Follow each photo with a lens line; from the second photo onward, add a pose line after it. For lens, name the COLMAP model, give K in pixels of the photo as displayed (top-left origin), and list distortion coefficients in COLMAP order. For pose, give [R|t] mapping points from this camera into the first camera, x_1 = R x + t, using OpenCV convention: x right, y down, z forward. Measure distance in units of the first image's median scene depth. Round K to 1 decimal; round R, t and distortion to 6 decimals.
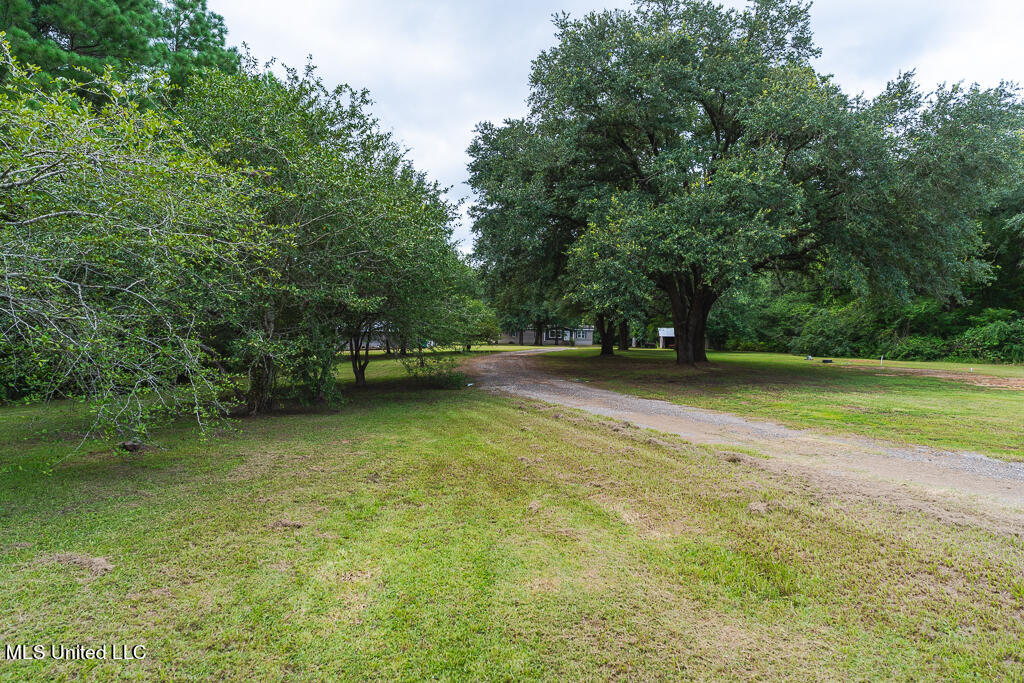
lens RADIAL K [[537.7, 0, 511.6], [0, 537.7, 338.2], [0, 0, 1]] dist [-0.001314, 0.006665]
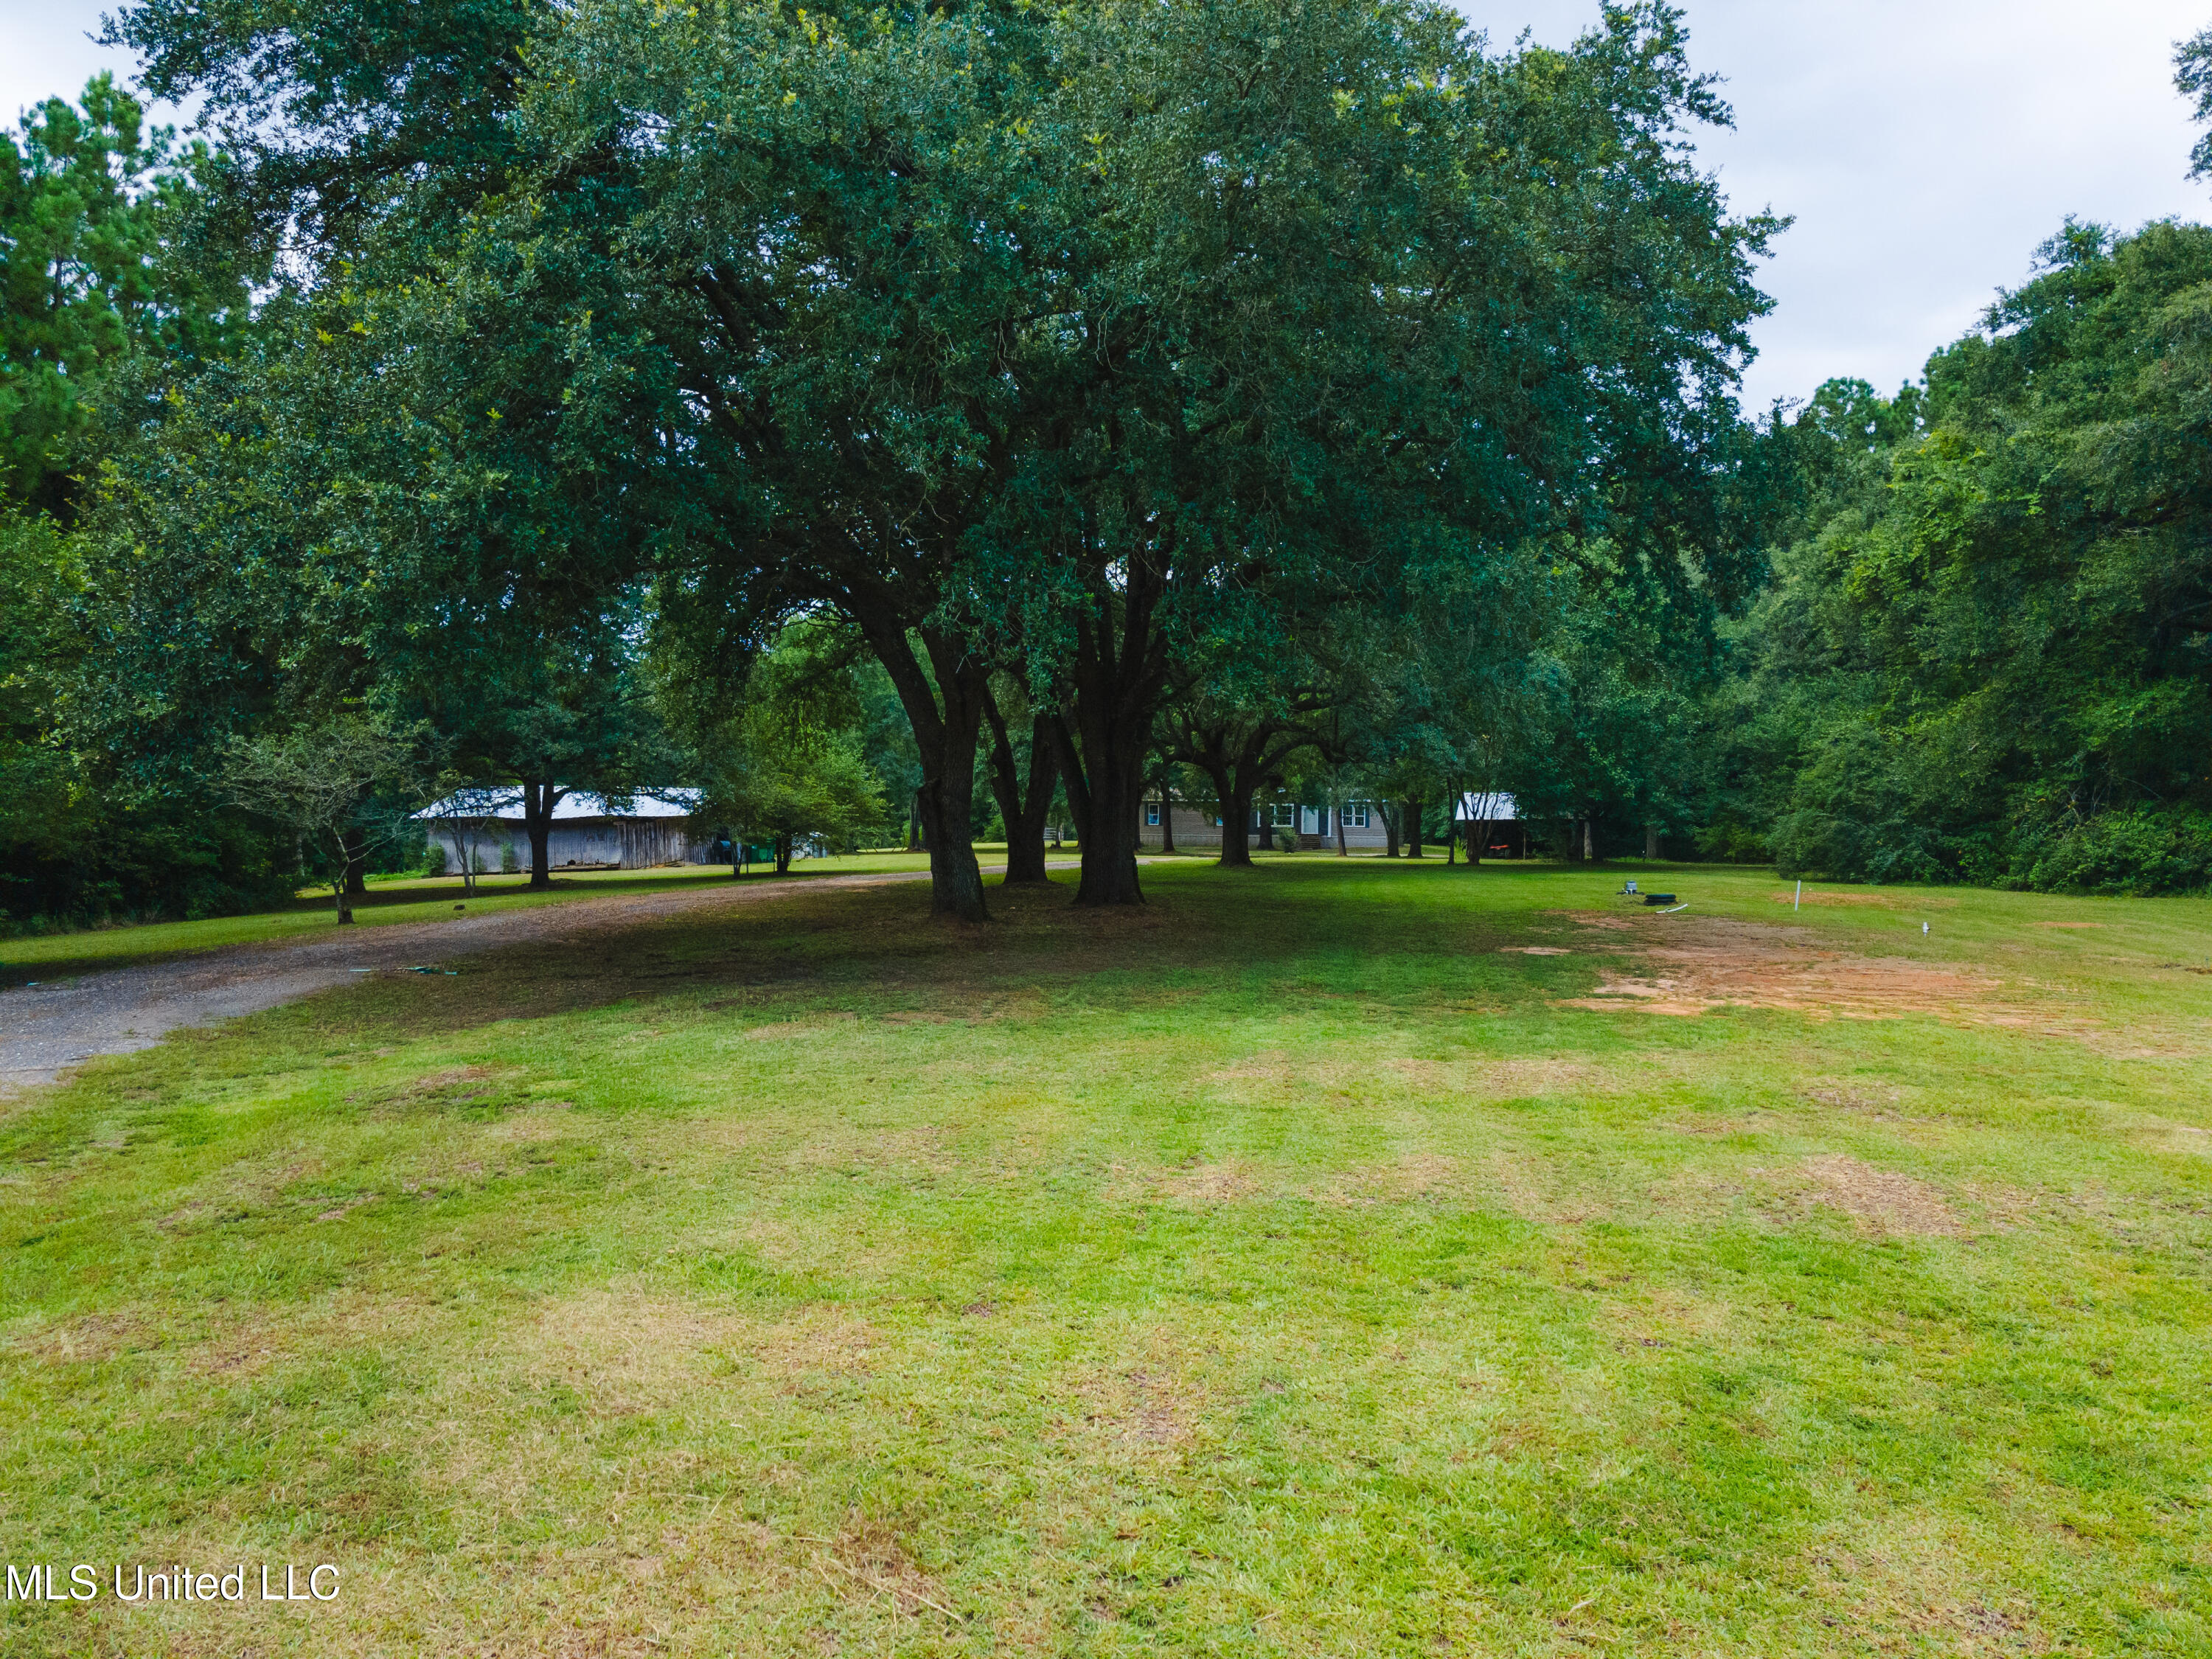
lens RADIAL K [[1583.7, 0, 1084.6], [0, 1583.7, 833.4], [0, 0, 1]] dist [0.037769, 0.016801]
pose [[0.989295, -0.012452, -0.145400, 0.844300], [0.012941, 0.999913, 0.002416, -0.001567], [0.145358, -0.004271, 0.989370, 0.141290]]
